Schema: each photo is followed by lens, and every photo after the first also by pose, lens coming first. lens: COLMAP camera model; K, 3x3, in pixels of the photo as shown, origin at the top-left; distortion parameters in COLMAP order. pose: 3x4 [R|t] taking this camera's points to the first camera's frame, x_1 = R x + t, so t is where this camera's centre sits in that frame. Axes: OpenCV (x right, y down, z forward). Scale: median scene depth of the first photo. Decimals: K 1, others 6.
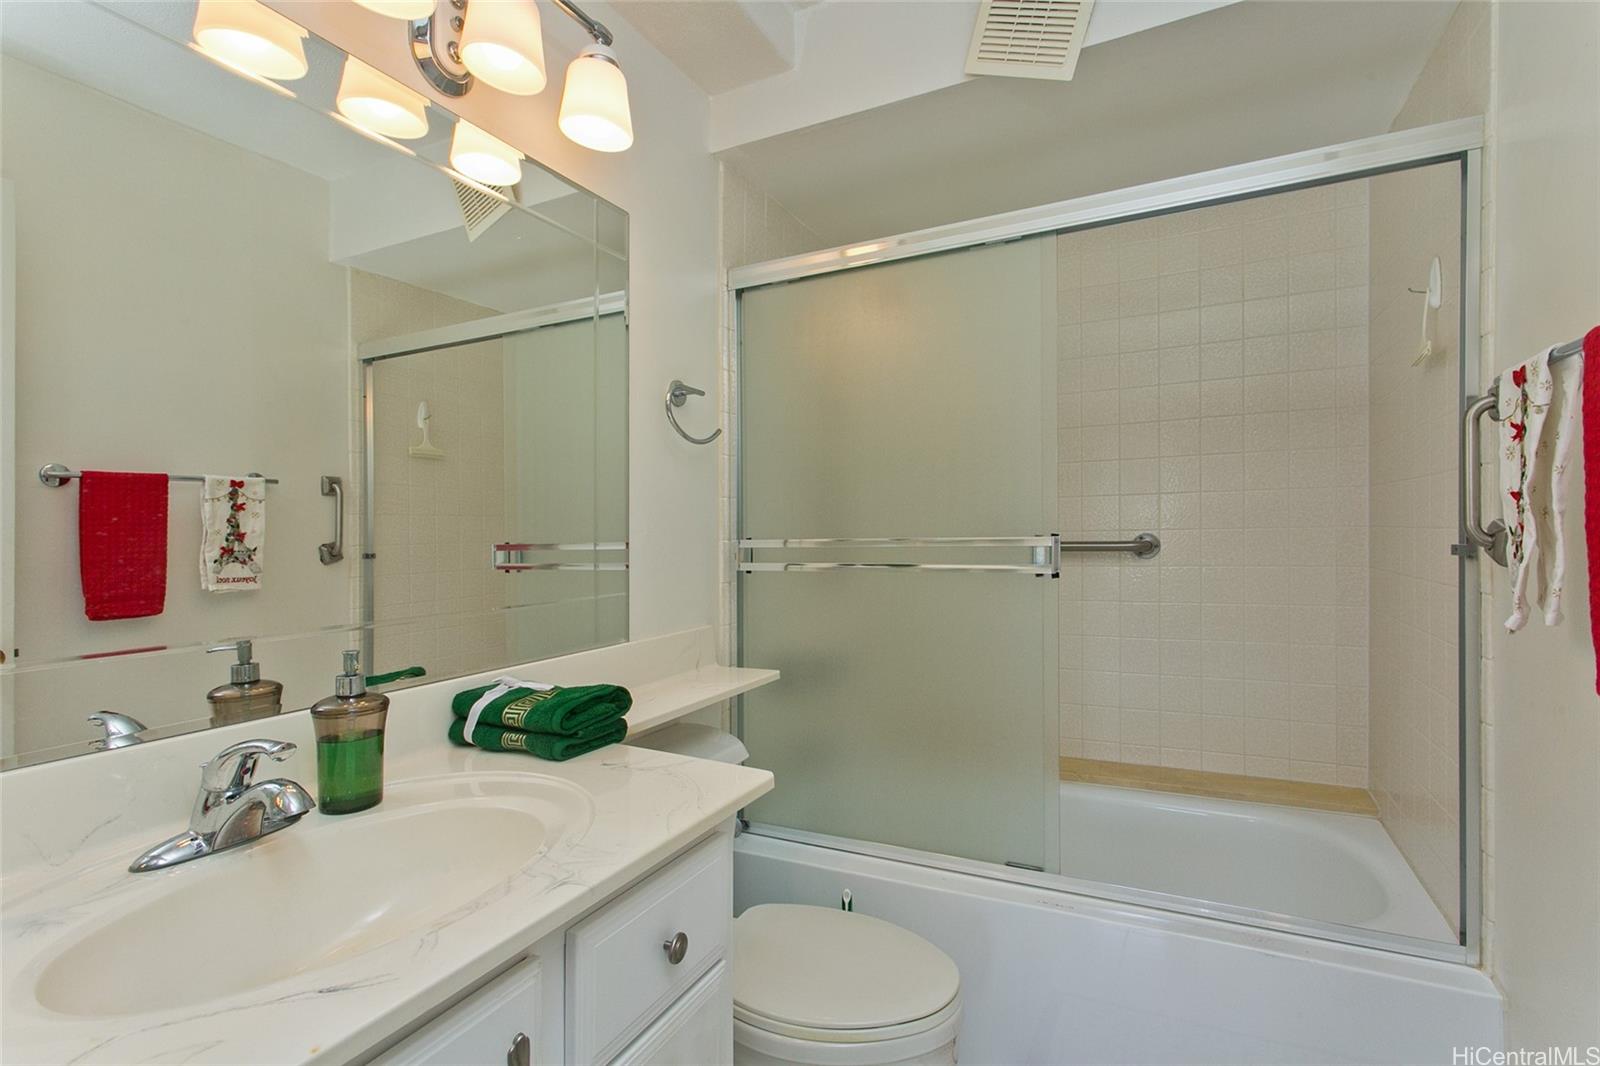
lens RADIAL K [[756.6, 0, 800.0], [0, 756.6, 533.0], [0, 0, 1]] dist [0.000799, 0.000435]
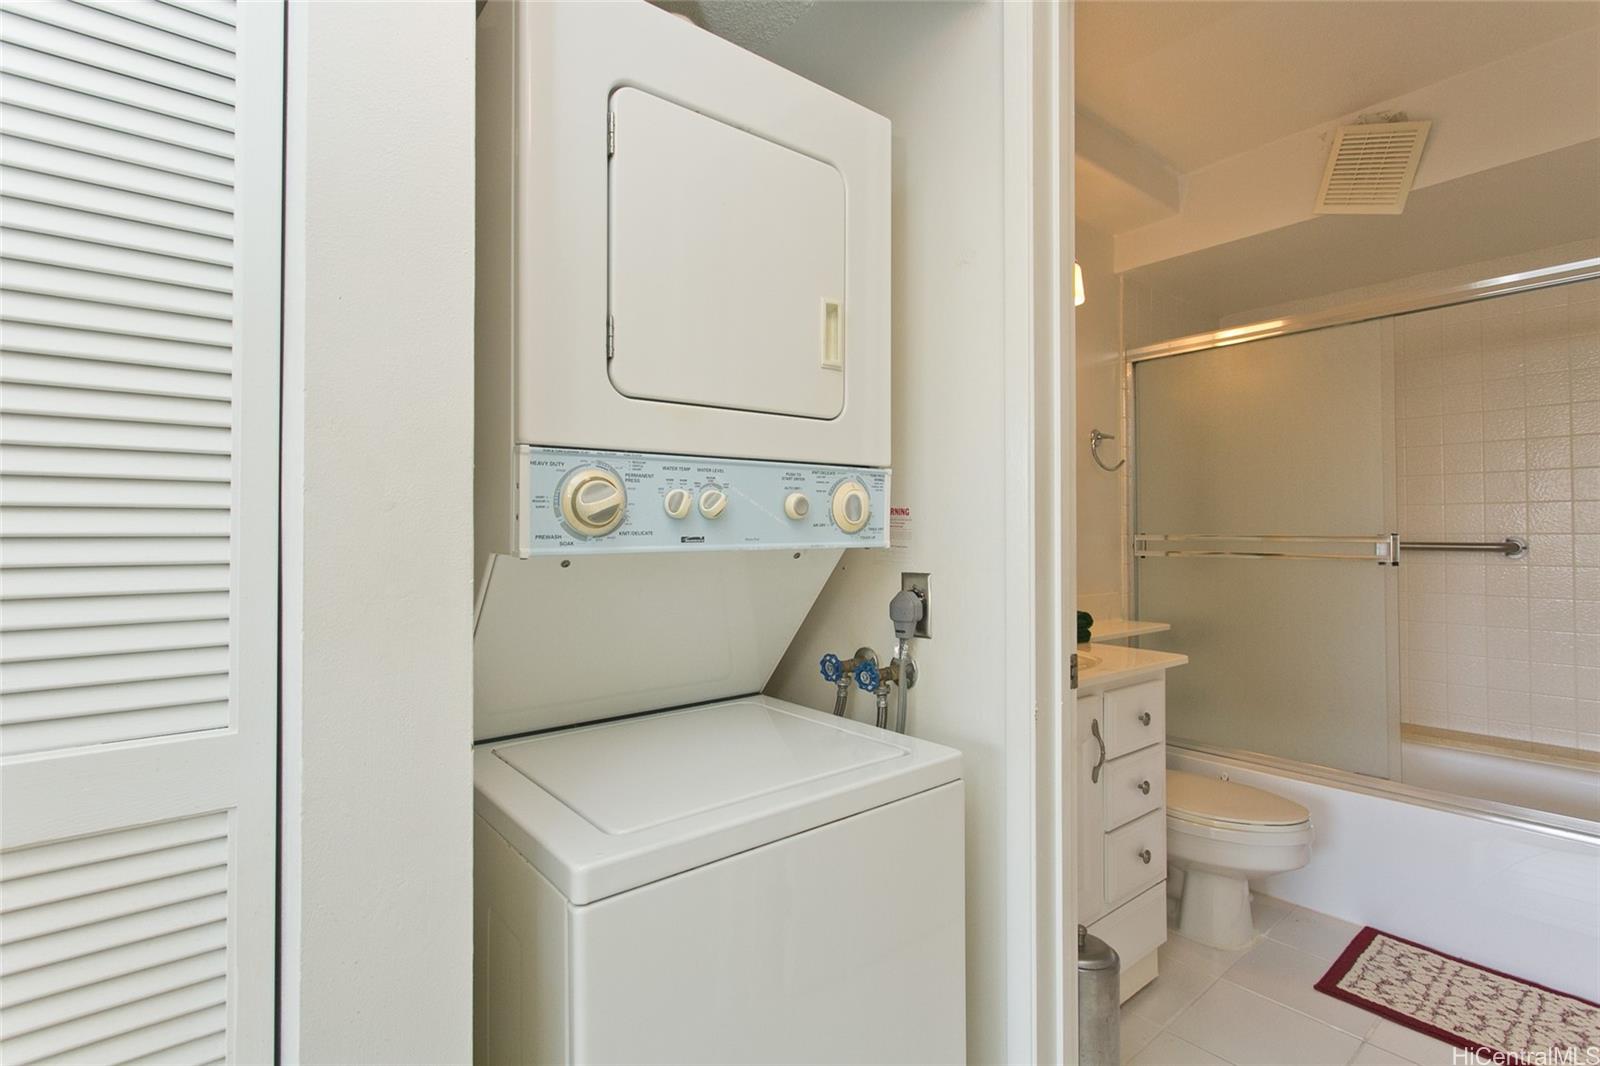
lens RADIAL K [[760.9, 0, 803.6], [0, 760.9, 496.3], [0, 0, 1]] dist [-0.001179, -0.000092]
pose [[0.914259, -0.000835, -0.405130, -0.073663], [-0.015476, 0.999196, -0.036985, -0.000497], [0.404835, 0.040084, 0.913511, -0.610301]]
